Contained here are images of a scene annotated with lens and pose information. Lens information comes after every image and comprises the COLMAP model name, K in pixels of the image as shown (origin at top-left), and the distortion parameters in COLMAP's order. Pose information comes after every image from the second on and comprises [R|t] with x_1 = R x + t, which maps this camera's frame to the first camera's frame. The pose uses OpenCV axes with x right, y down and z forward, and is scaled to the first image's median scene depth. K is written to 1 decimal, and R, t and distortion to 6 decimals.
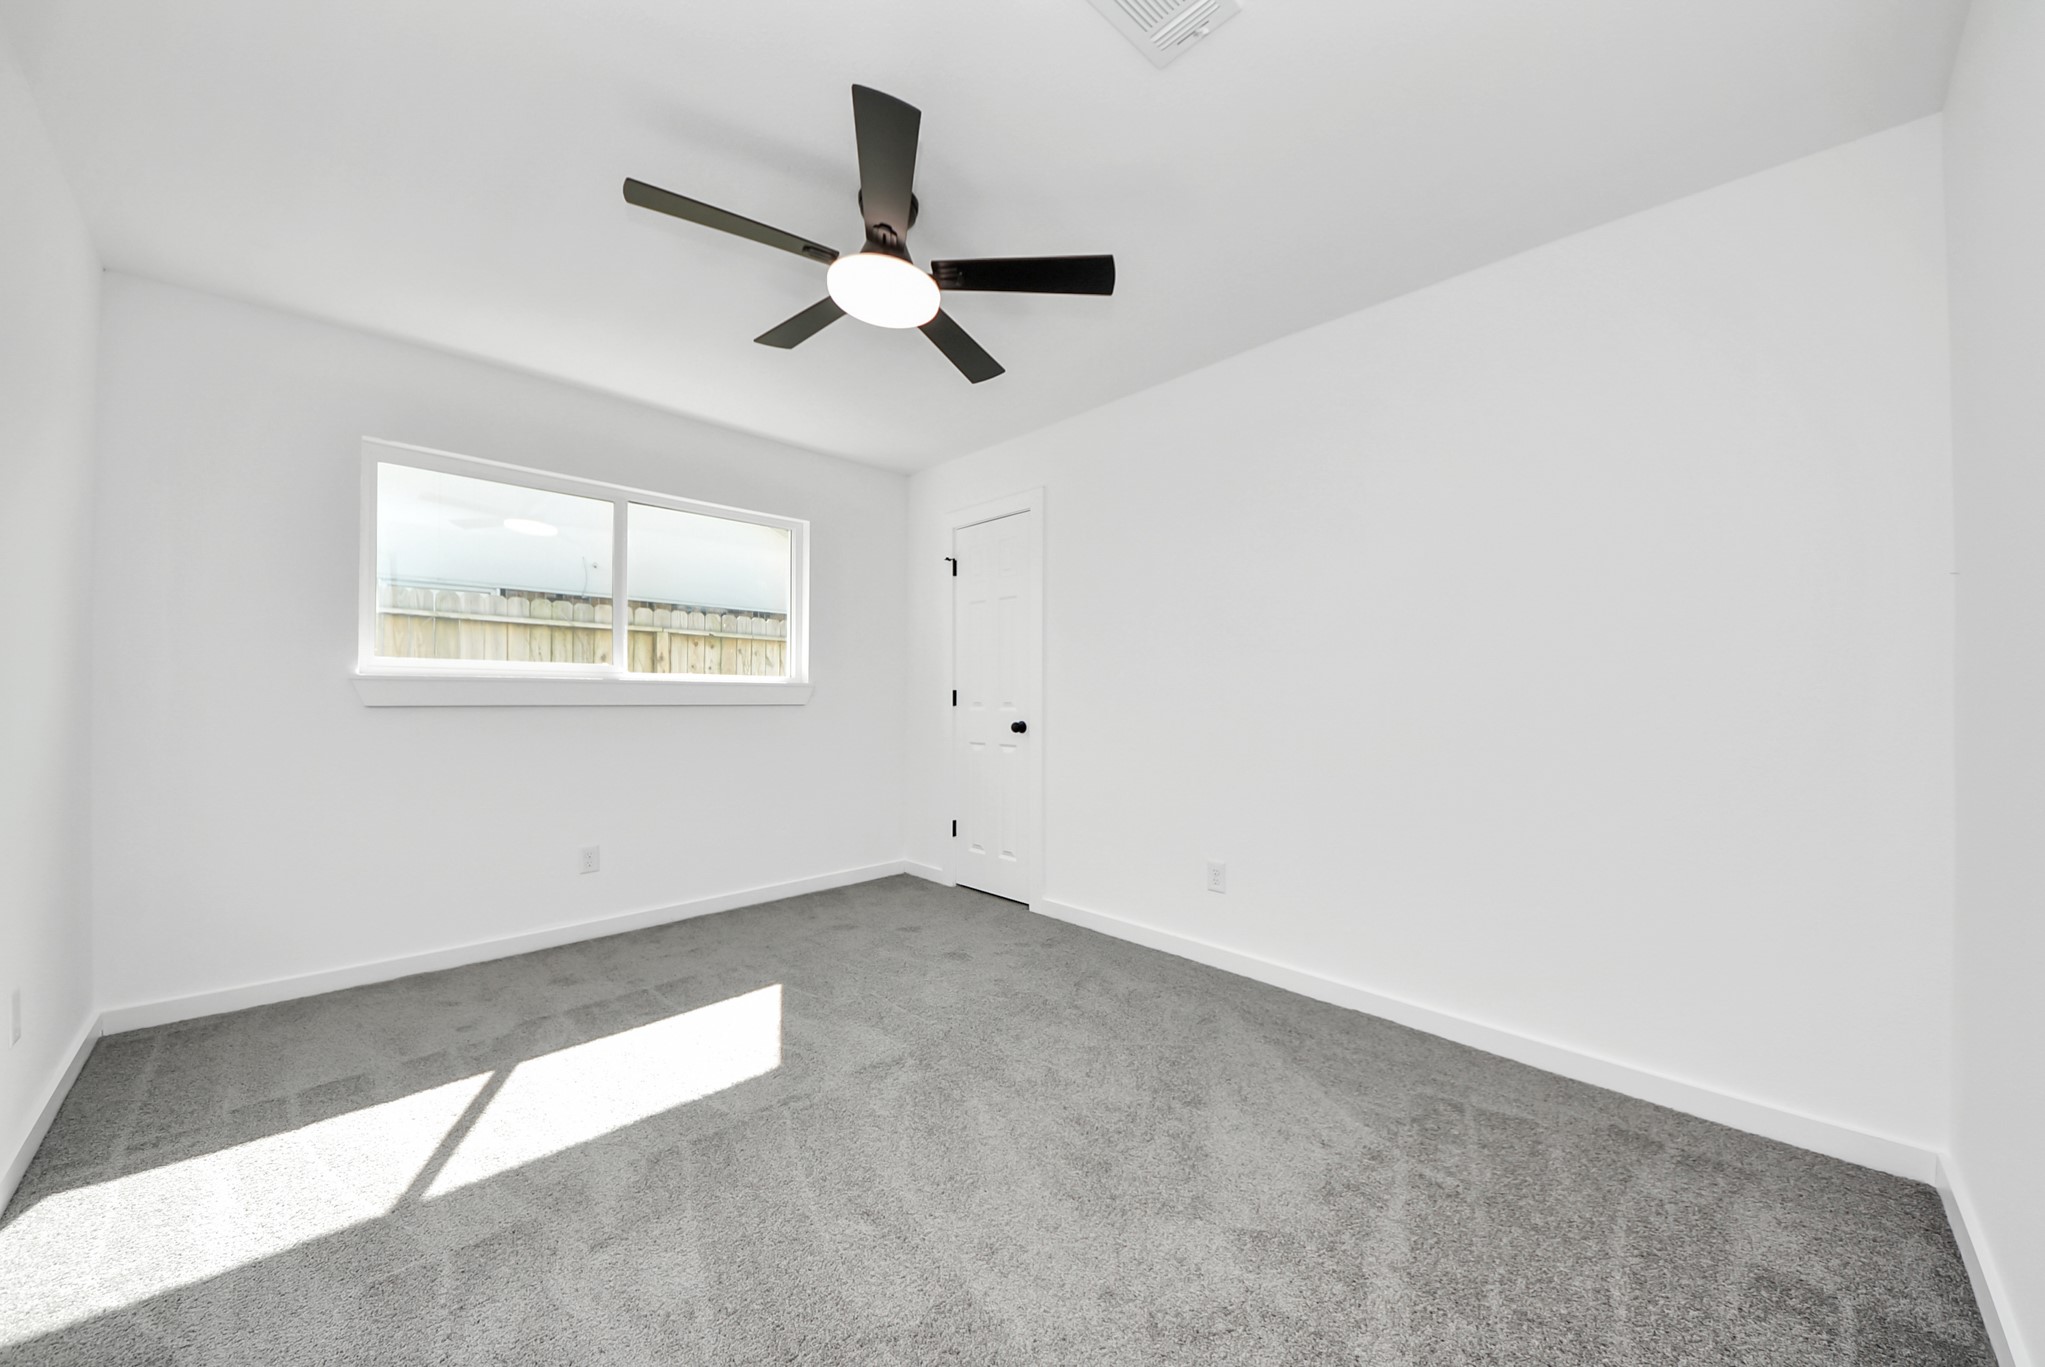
lens RADIAL K [[740.2, 0, 1032.6], [0, 740.2, 688.8], [0, 0, 1]] dist [0.000042, -0.000280]
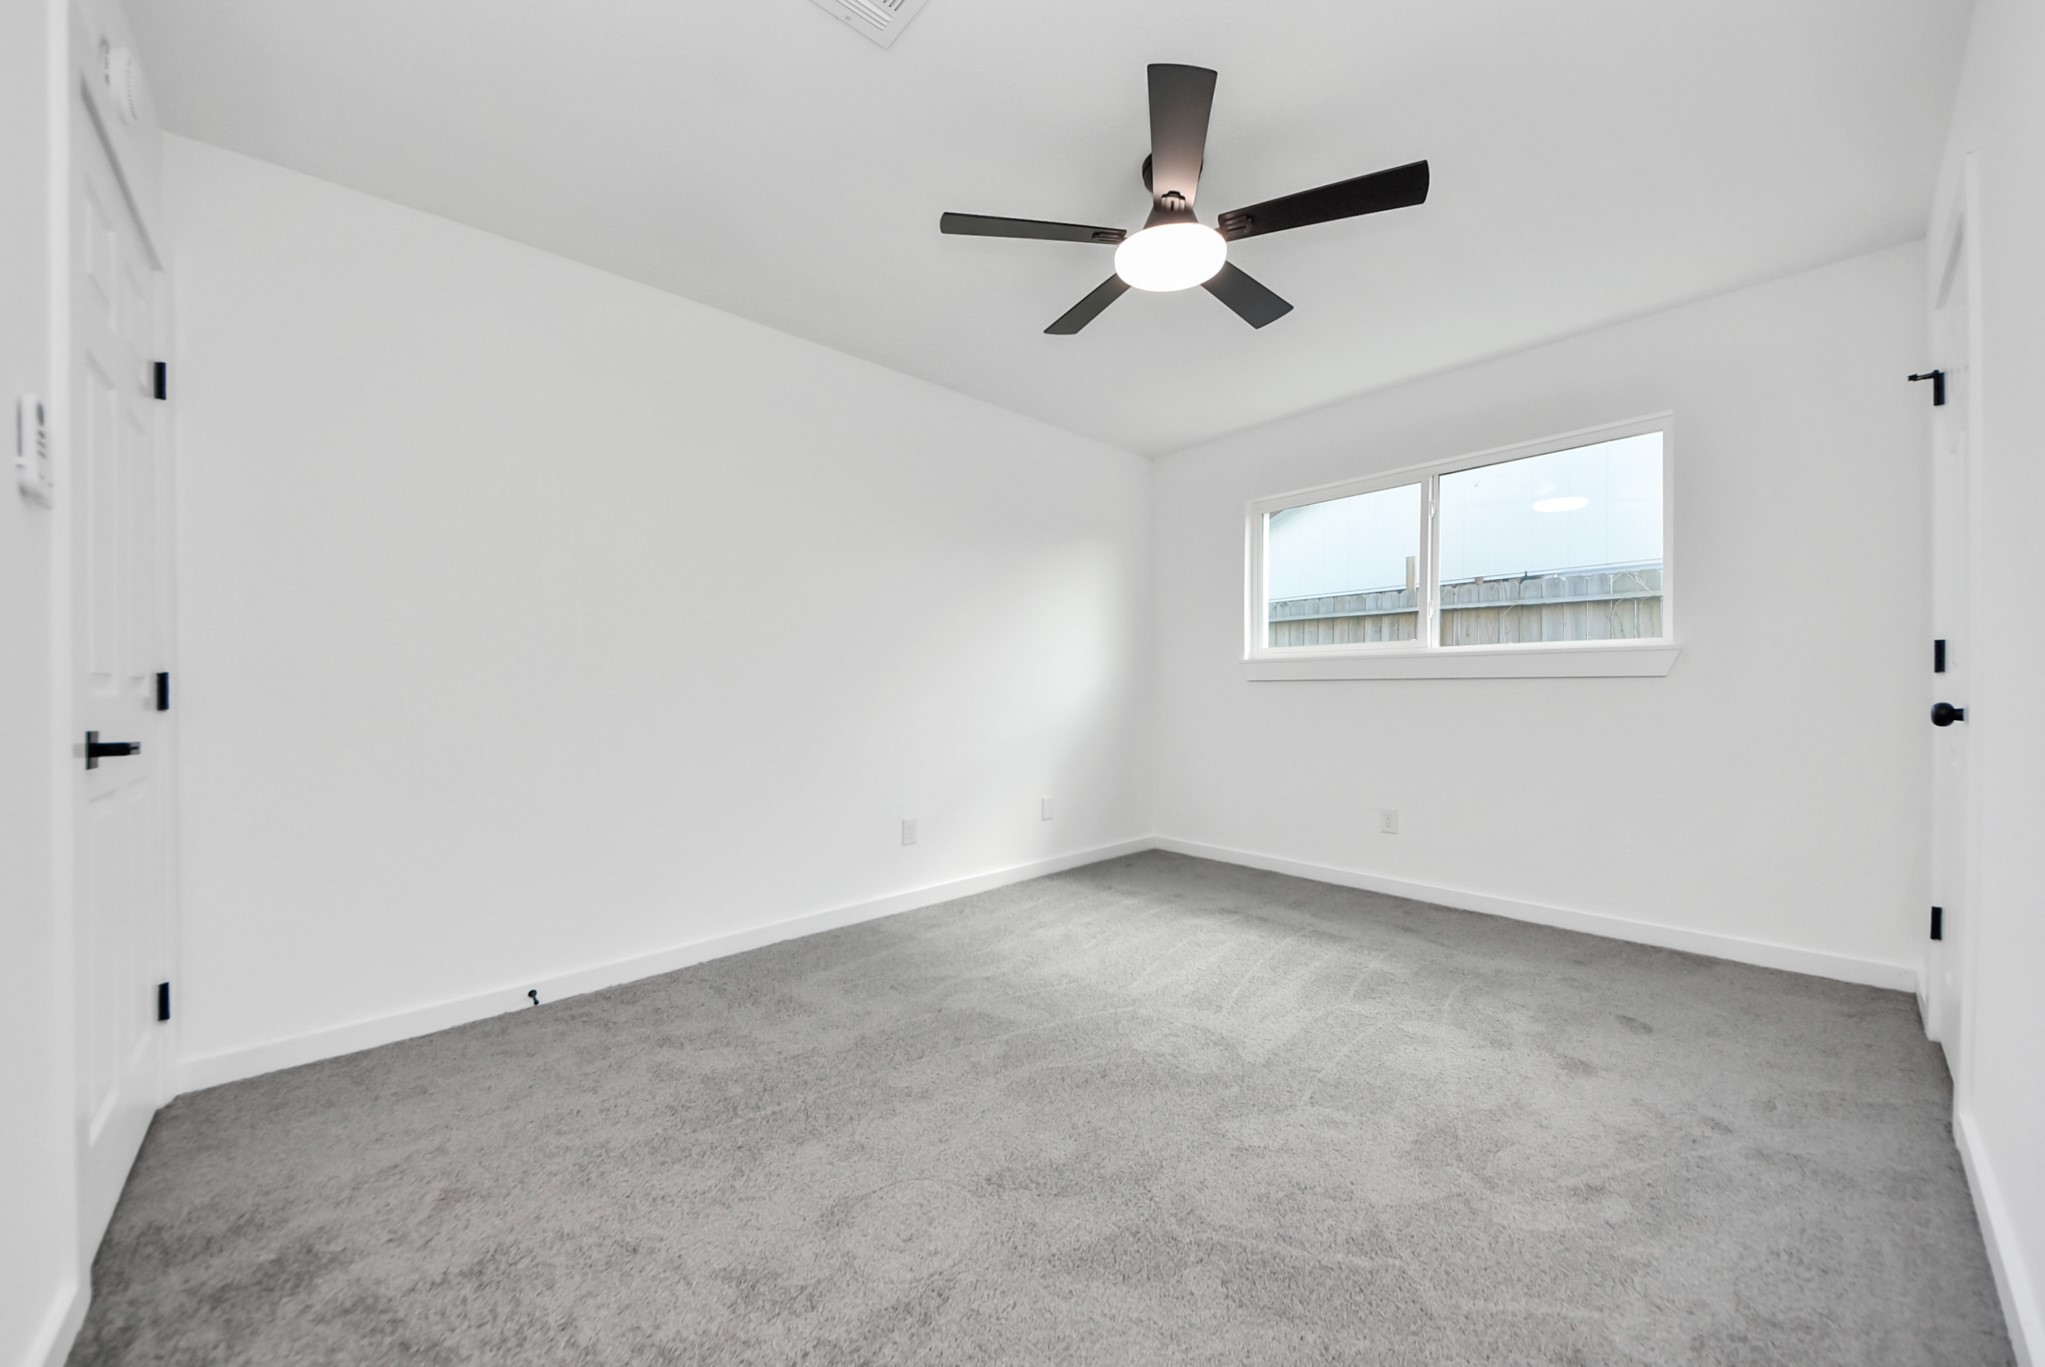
lens RADIAL K [[740.2, 0, 1032.6], [0, 740.2, 688.8], [0, 0, 1]] dist [0.000042, -0.000280]
pose [[-0.037937, 0.006497, -0.999259, 0.545936], [0.015846, 0.999857, 0.005899, 0.013431], [0.999154, -0.015611, -0.038034, 0.520802]]
